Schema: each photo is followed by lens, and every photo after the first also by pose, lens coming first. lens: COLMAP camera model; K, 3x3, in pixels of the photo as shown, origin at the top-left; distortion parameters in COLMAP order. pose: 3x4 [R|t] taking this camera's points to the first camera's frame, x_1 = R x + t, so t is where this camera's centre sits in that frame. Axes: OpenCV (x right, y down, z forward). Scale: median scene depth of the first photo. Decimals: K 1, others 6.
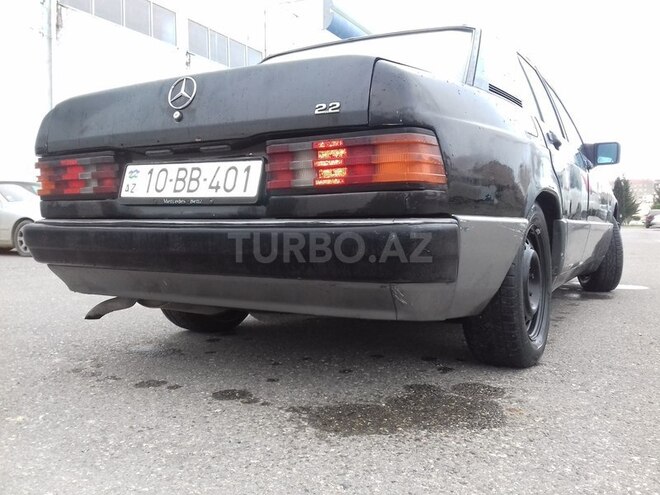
lens RADIAL K [[612.1, 0, 333.6], [0, 612.1, 239.4], [0, 0, 1]] dist [0.098128, -0.224469]
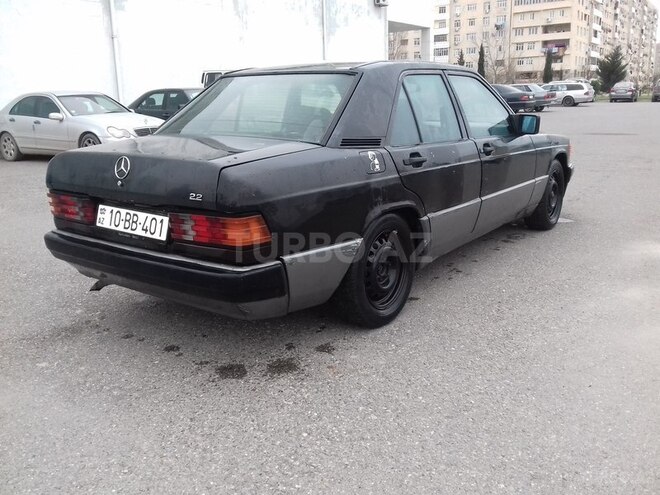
lens RADIAL K [[611.8, 0, 328.7], [0, 611.8, 230.6], [0, 0, 1]] dist [0.093475, -0.186133]
pose [[0.991914, 0.004387, -0.126835, 0.468805], [0.020297, 0.981053, 0.192672, -0.370498], [0.125277, -0.193689, 0.973031, -0.482060]]
